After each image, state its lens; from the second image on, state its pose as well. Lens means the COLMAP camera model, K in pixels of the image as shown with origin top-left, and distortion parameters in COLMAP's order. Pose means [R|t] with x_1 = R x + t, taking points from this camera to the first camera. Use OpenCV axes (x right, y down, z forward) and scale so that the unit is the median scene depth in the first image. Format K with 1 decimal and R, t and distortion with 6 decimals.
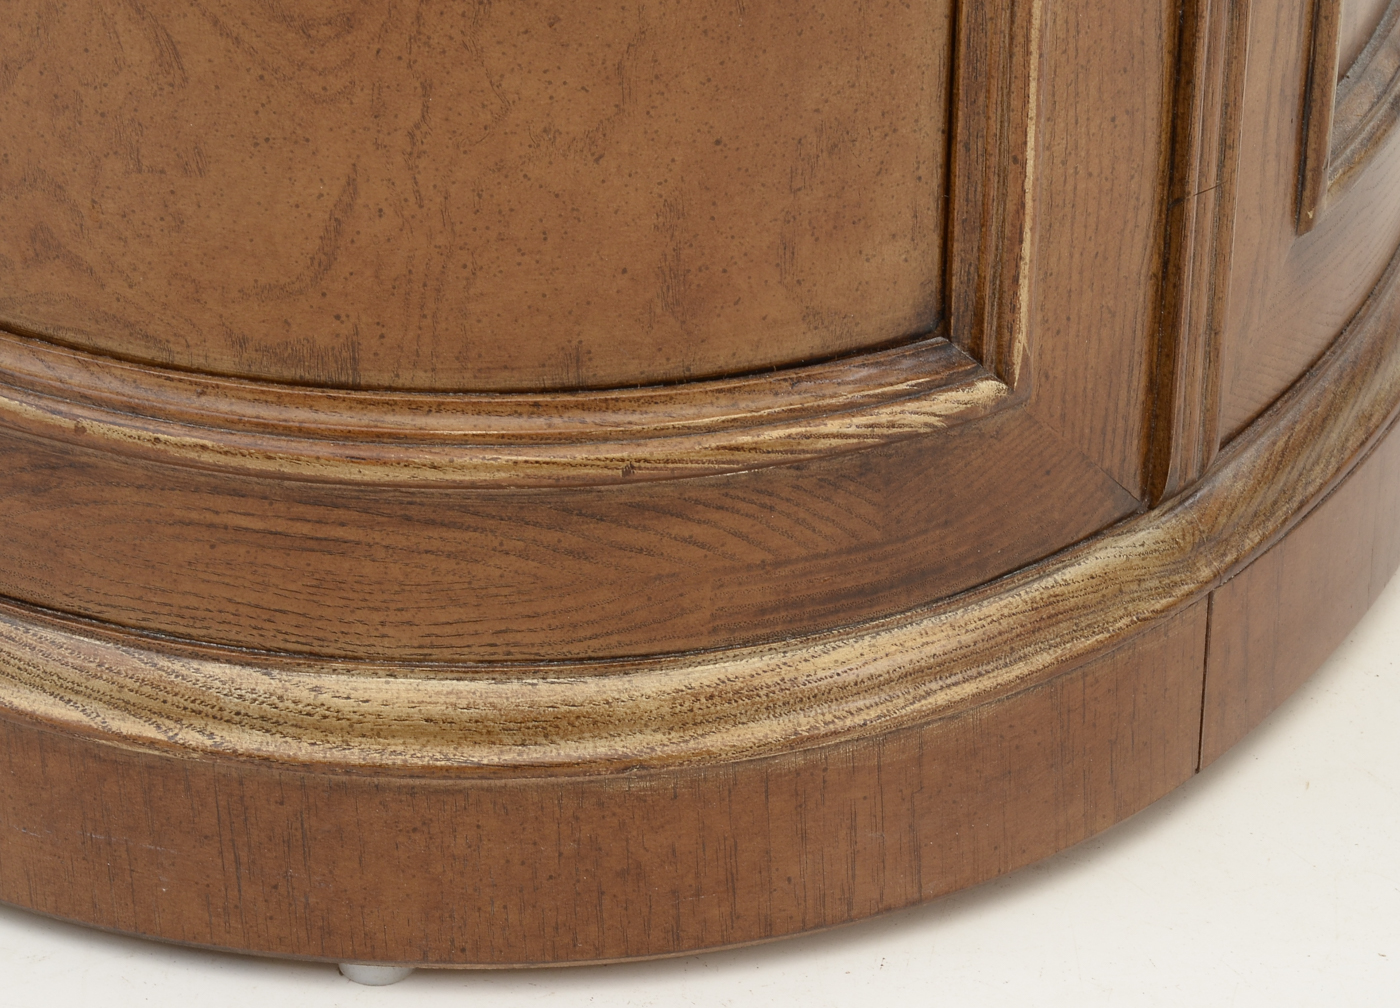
lens RADIAL K [[5200.2, 0, 701.5], [0, 5200.2, 503.1], [0, 0, 1]] dist [0.760779, 0.000000]
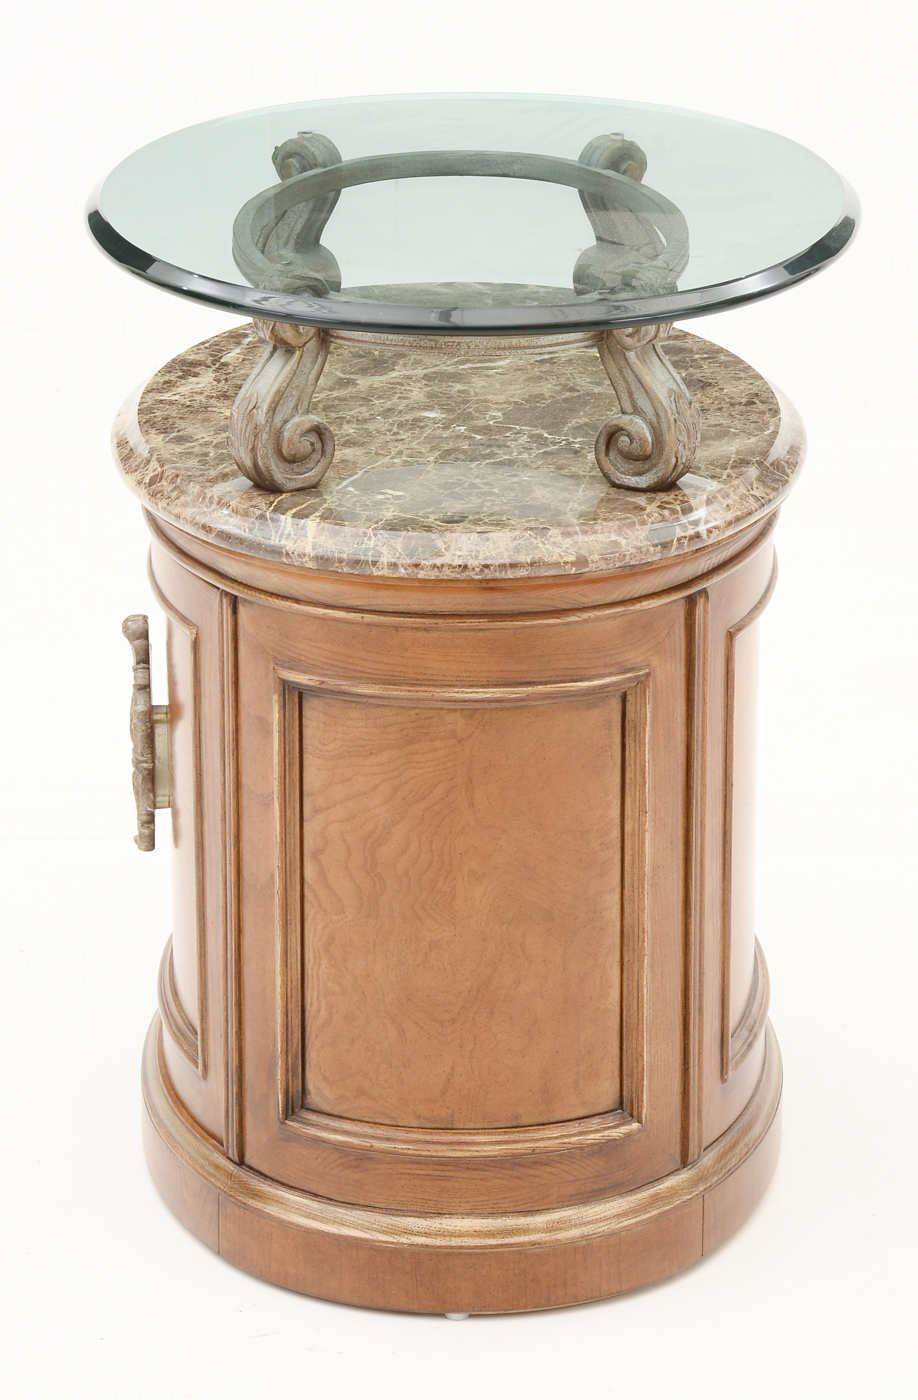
lens RADIAL K [[4080.5, 0, 458.6], [0, 4080.5, 697.5], [0, 0, 1]] dist [0.588968, 0.000000]
pose [[0.997817, -0.032421, 0.057535, -0.203094], [0.043248, 0.979195, -0.198259, 0.229139], [-0.049911, 0.200314, 0.978460, -1.649636]]
